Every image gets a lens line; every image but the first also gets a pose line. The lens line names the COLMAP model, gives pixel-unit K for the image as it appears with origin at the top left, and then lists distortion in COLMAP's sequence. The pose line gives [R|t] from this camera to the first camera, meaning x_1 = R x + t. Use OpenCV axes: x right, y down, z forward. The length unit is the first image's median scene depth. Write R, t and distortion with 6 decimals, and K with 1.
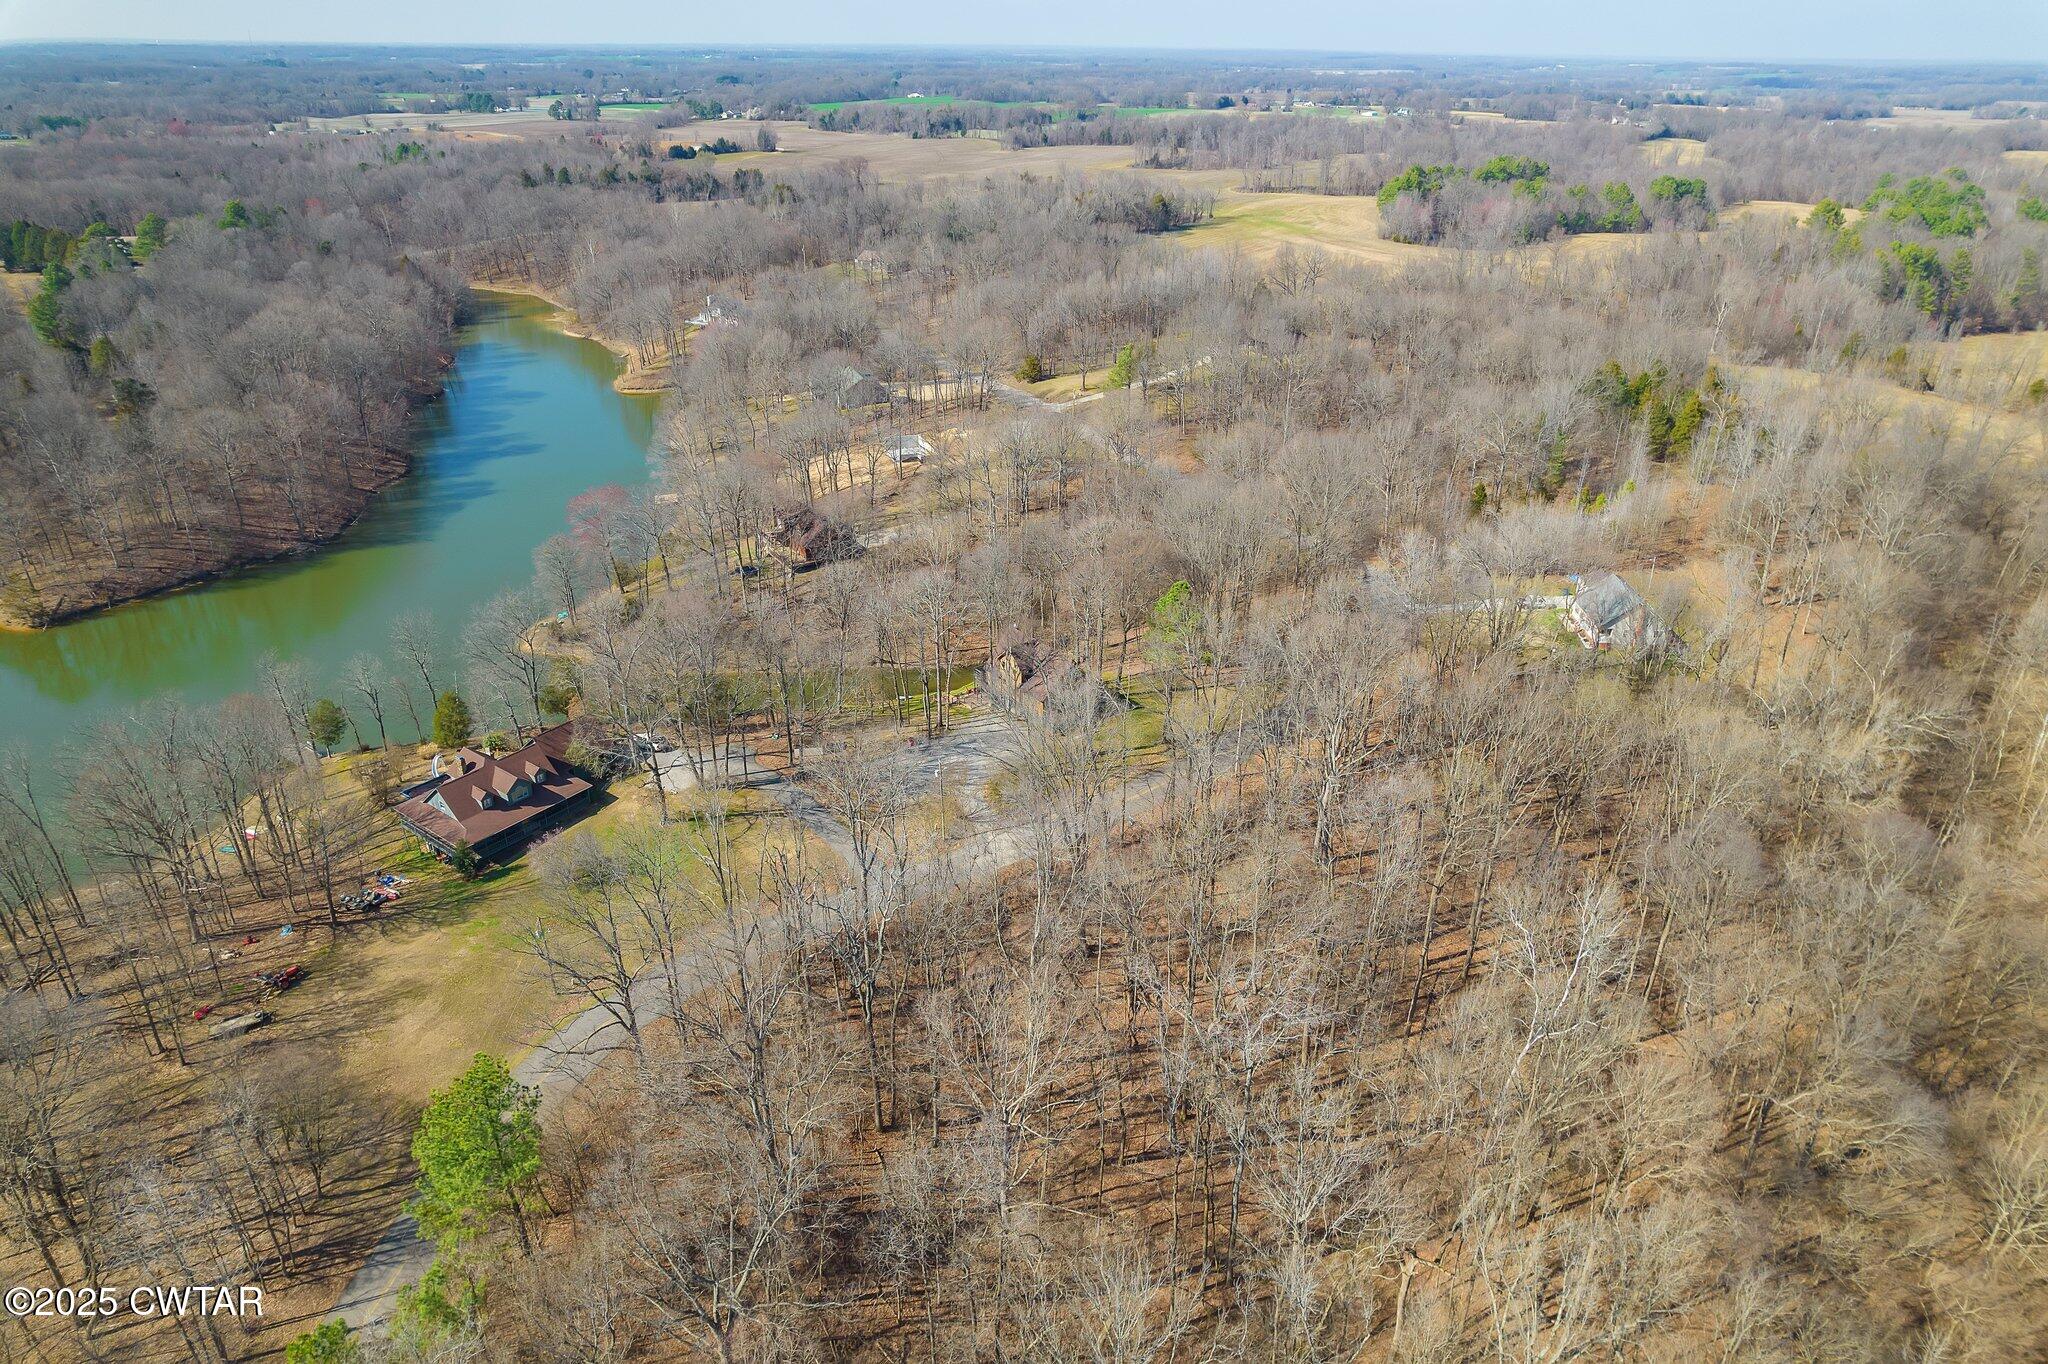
lens RADIAL K [[1302.1, 0, 1038.4], [0, 1302.1, 691.5], [0, 0, 1]] dist [-0.089987, 0.076310]
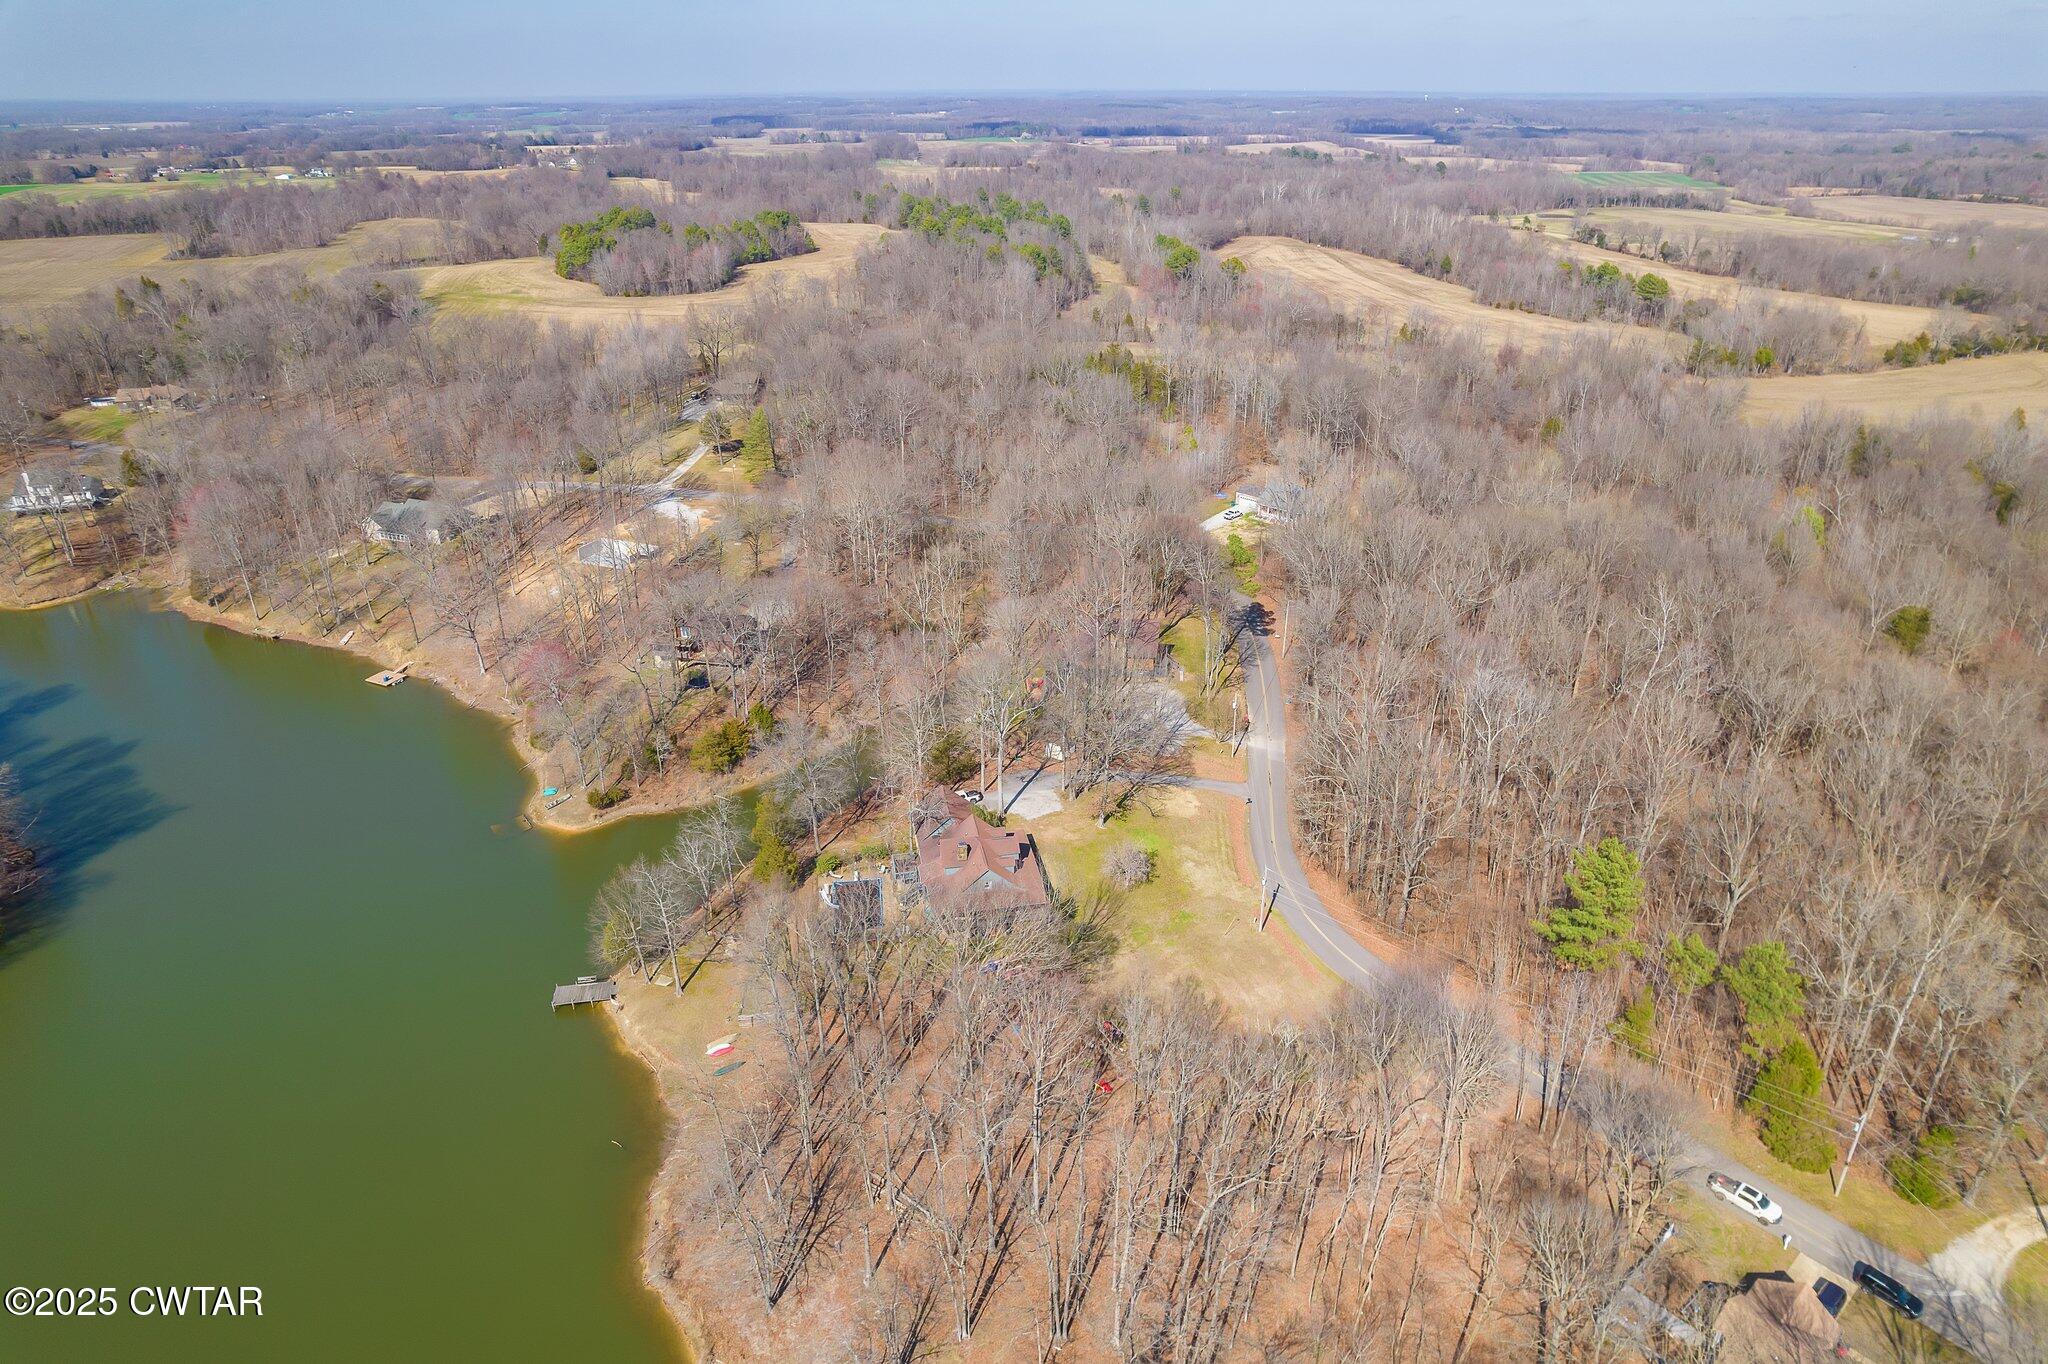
lens RADIAL K [[1302.1, 0, 1038.4], [0, 1302.1, 691.5], [0, 0, 1]] dist [-0.089987, 0.076310]
pose [[0.674387, -0.324338, 0.663330, -0.479751], [0.341603, 0.933487, 0.109136, -0.072154], [-0.654606, 0.152995, 0.740326, 0.068178]]
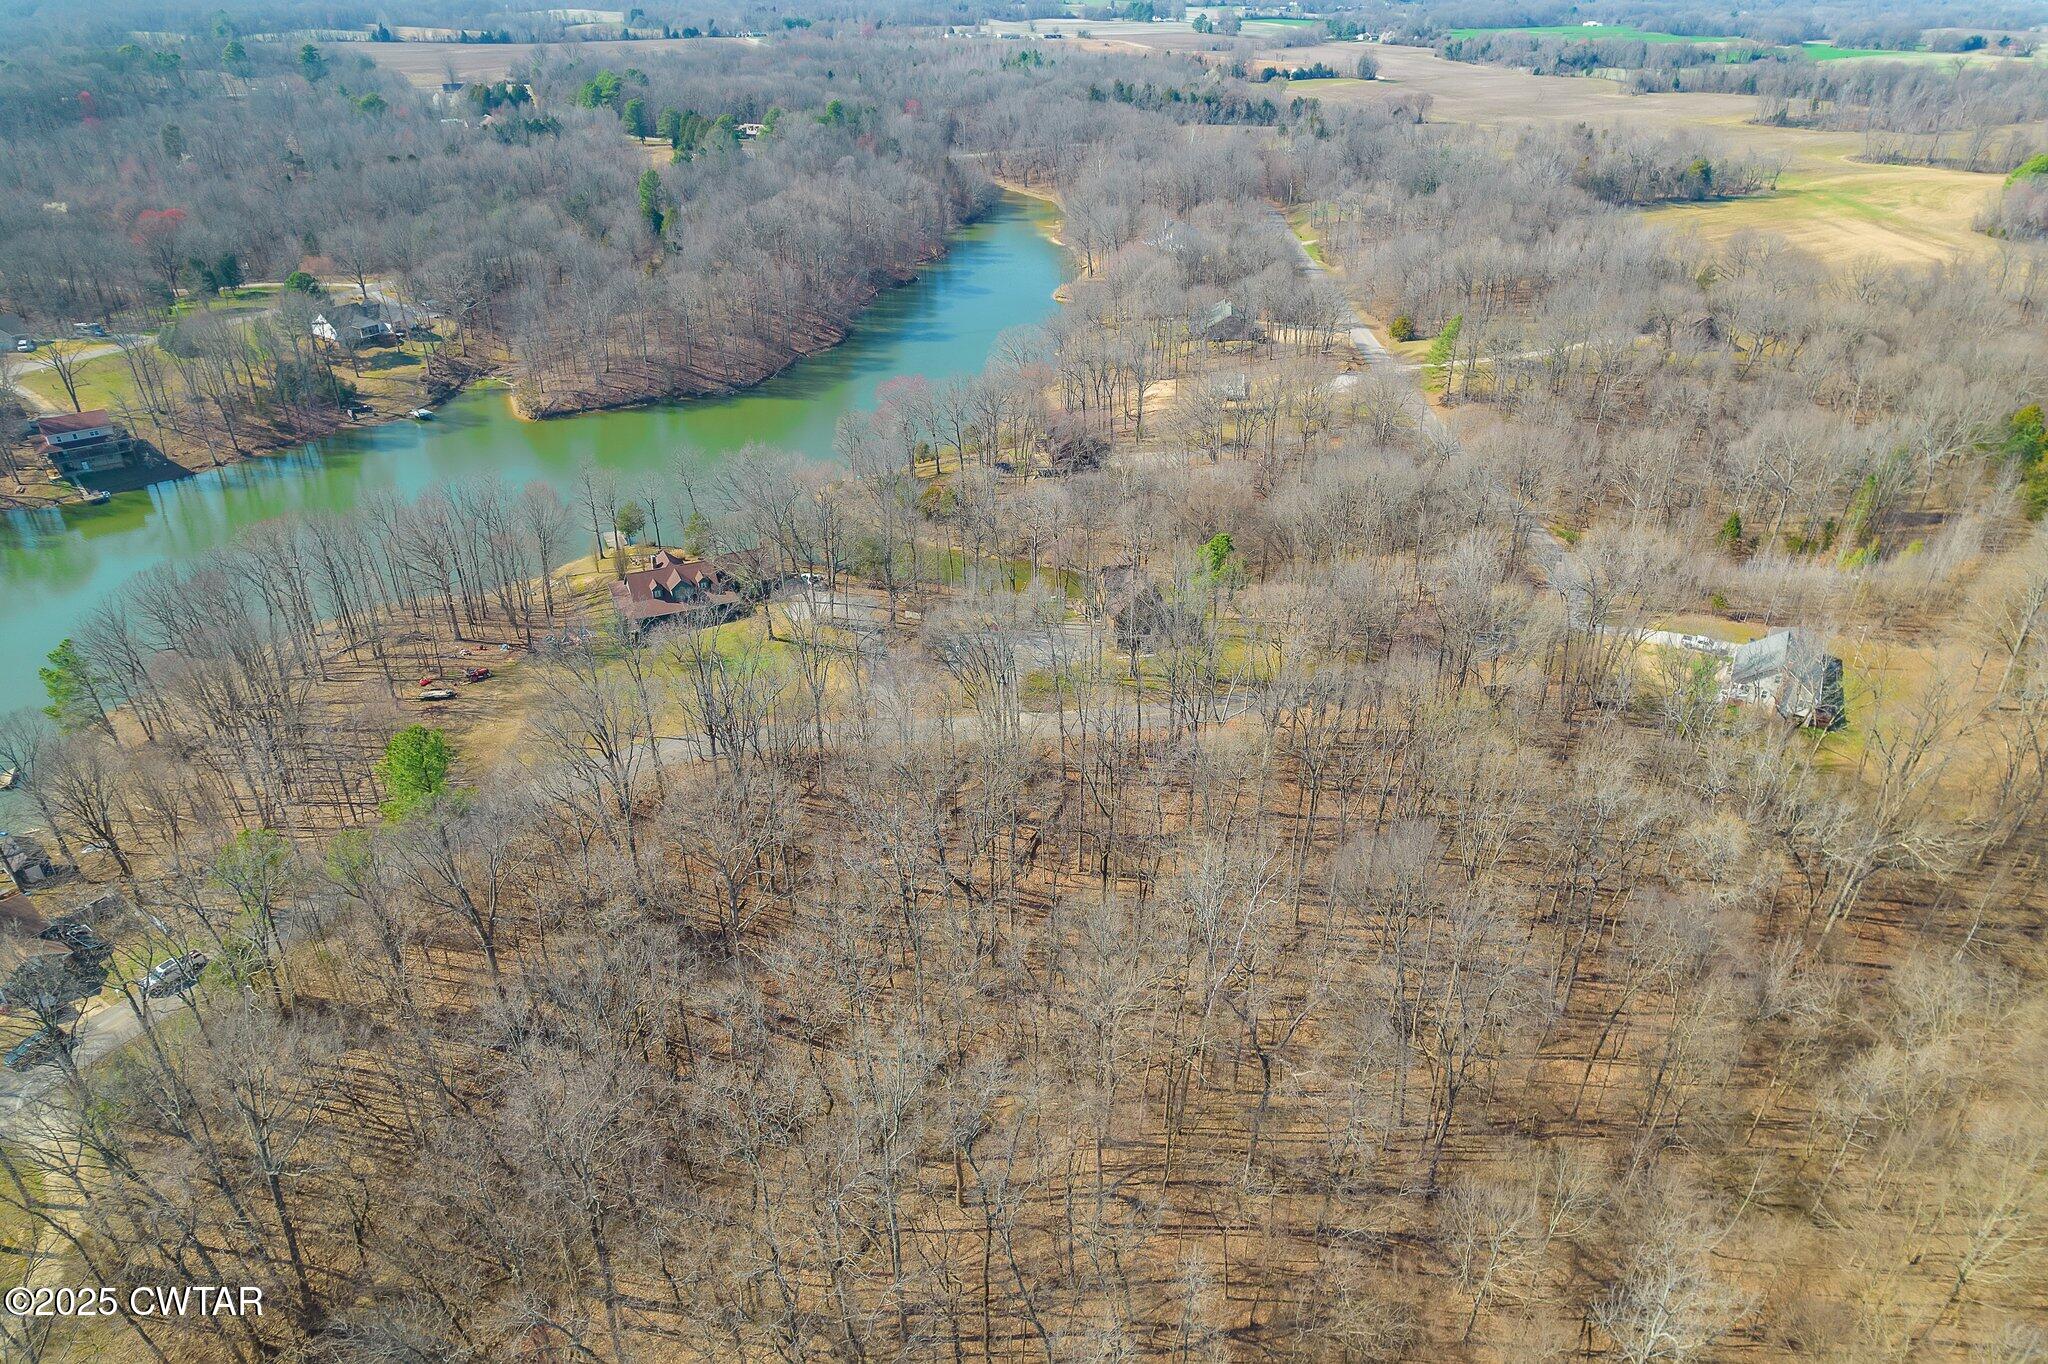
lens RADIAL K [[1302.1, 0, 1038.4], [0, 1302.1, 691.5], [0, 0, 1]] dist [-0.089987, 0.076310]
pose [[0.884095, 0.240224, -0.400836, 0.209273], [-0.217593, 0.970713, 0.101827, -0.015927], [0.413558, -0.002806, 0.910474, -0.023850]]
